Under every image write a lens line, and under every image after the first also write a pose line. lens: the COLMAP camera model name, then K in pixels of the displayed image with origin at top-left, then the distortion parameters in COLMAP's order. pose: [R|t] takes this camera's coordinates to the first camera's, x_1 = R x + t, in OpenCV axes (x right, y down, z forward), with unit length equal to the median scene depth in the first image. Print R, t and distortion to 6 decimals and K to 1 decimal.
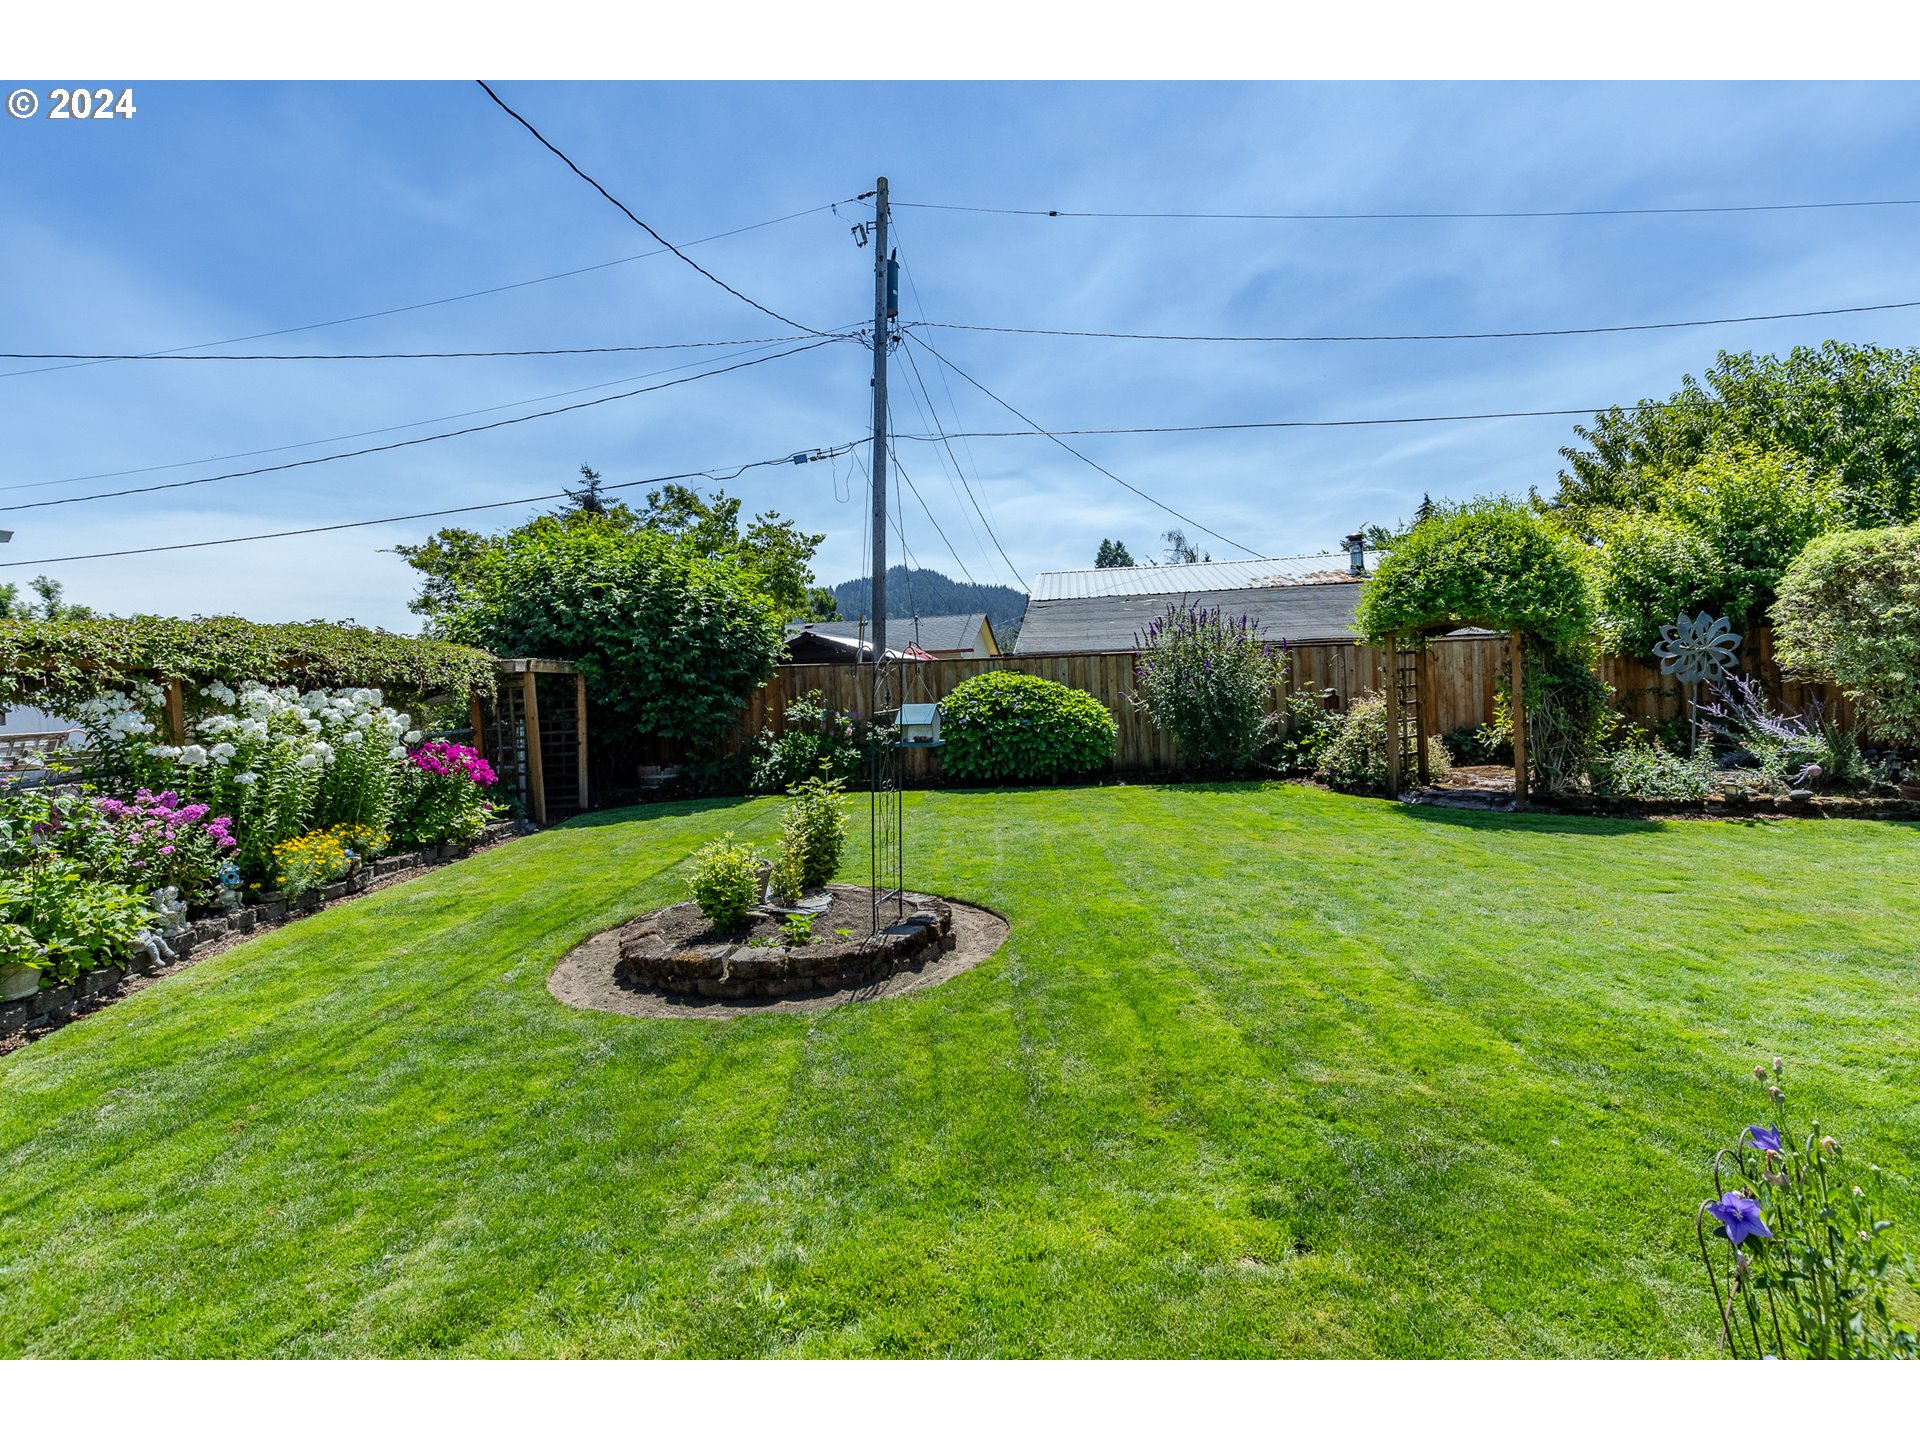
lens RADIAL K [[901.2, 0, 970.2], [0, 901.2, 720.2], [0, 0, 1]] dist [-0.005439, -0.000575]
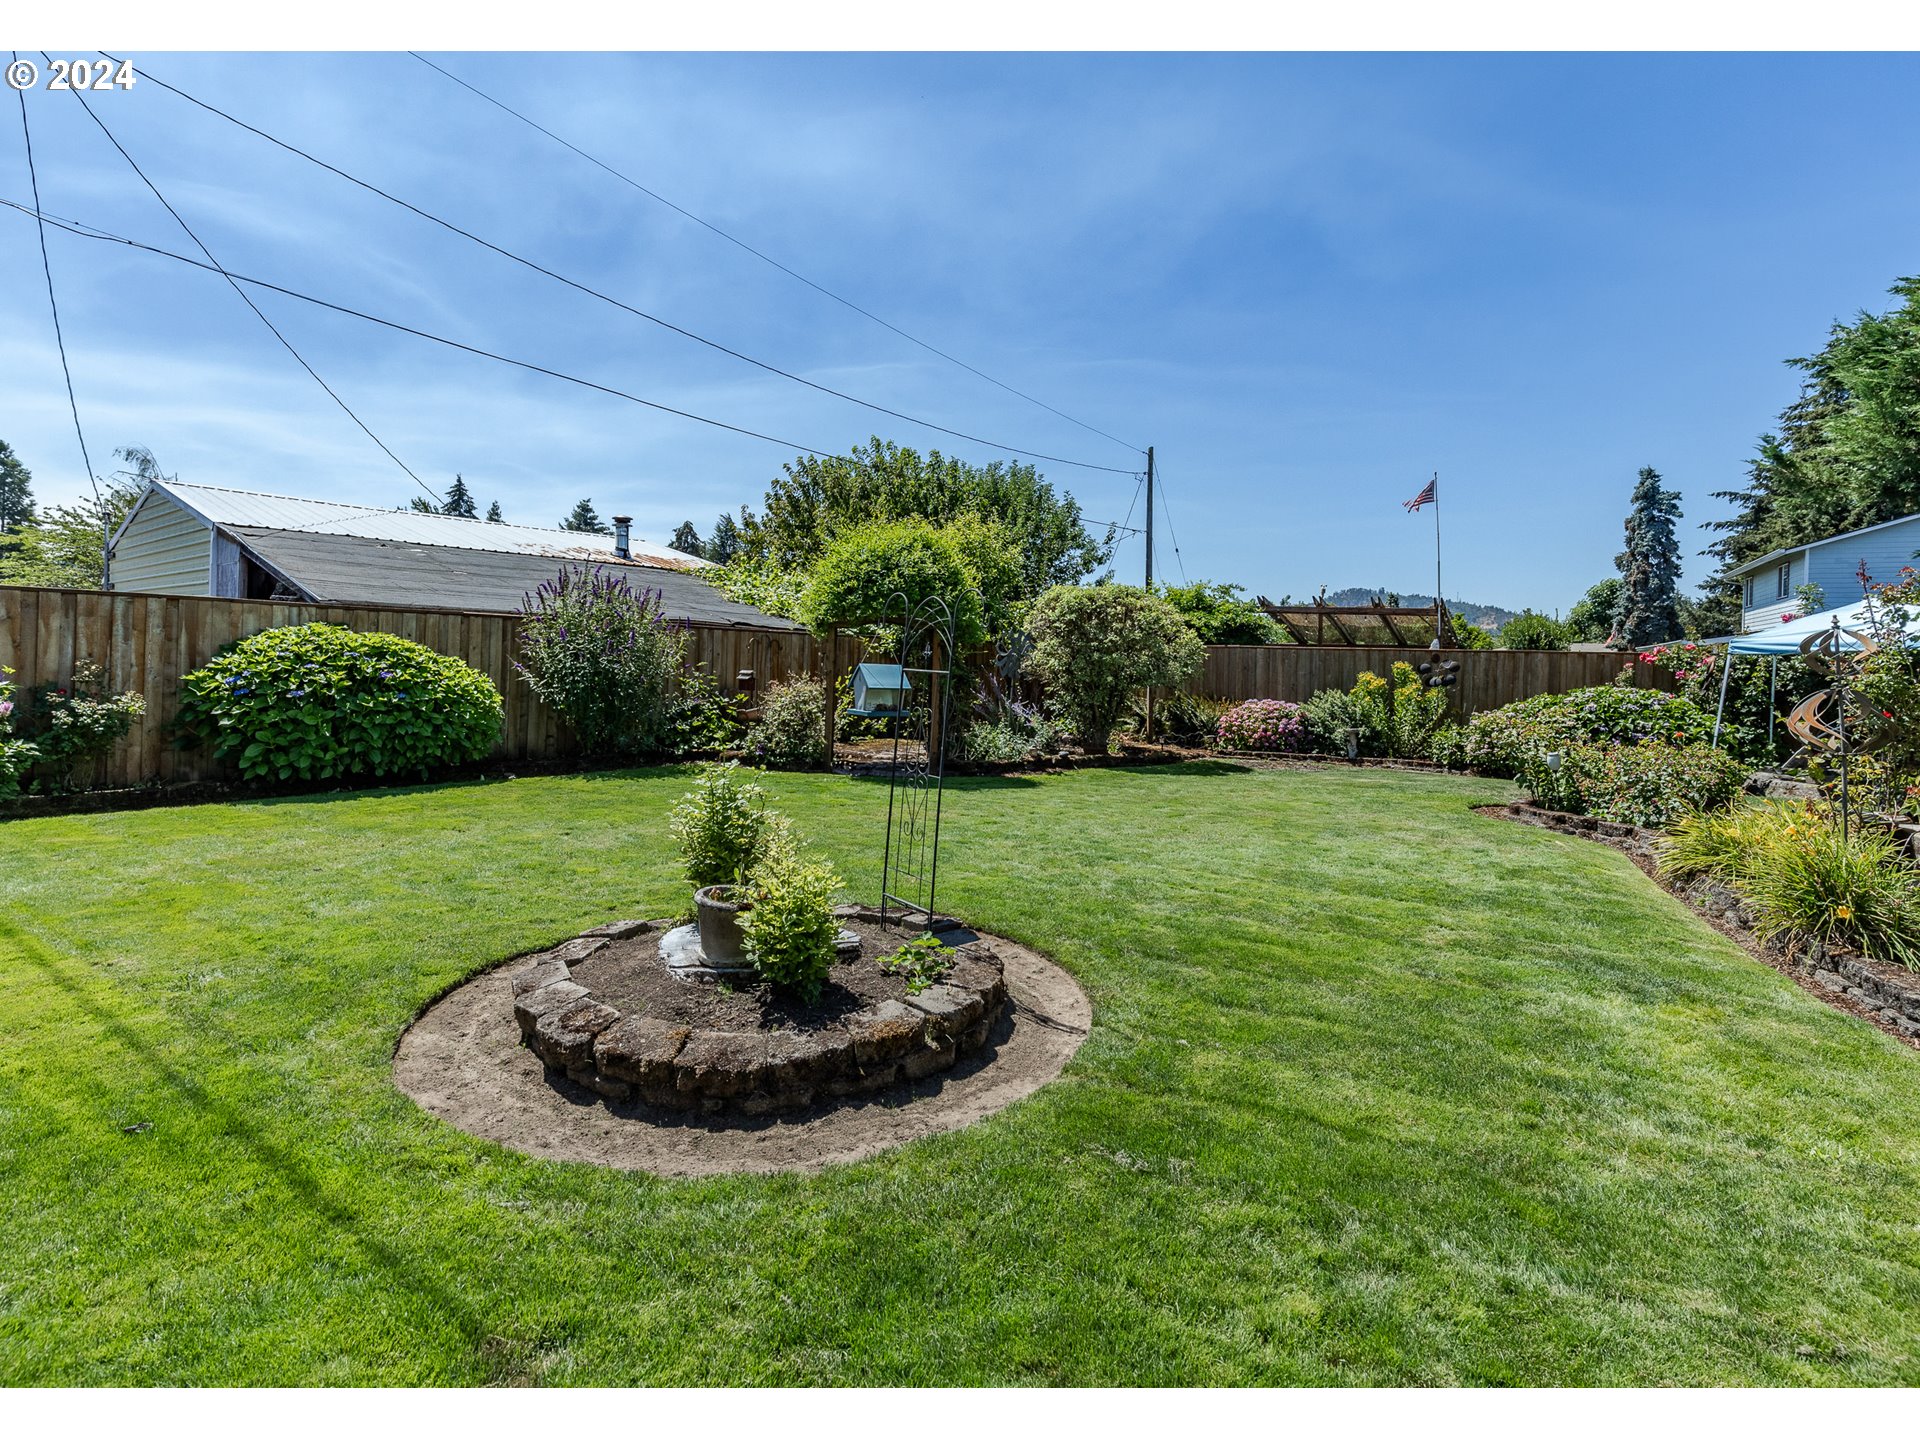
lens RADIAL K [[901.2, 0, 970.2], [0, 901.2, 720.2], [0, 0, 1]] dist [-0.005439, -0.000575]
pose [[0.521957, 0.000313, 0.852972, -0.316475], [-0.009123, 0.999945, 0.005216, 0.012496], [-0.852923, -0.010504, 0.521931, 0.230244]]
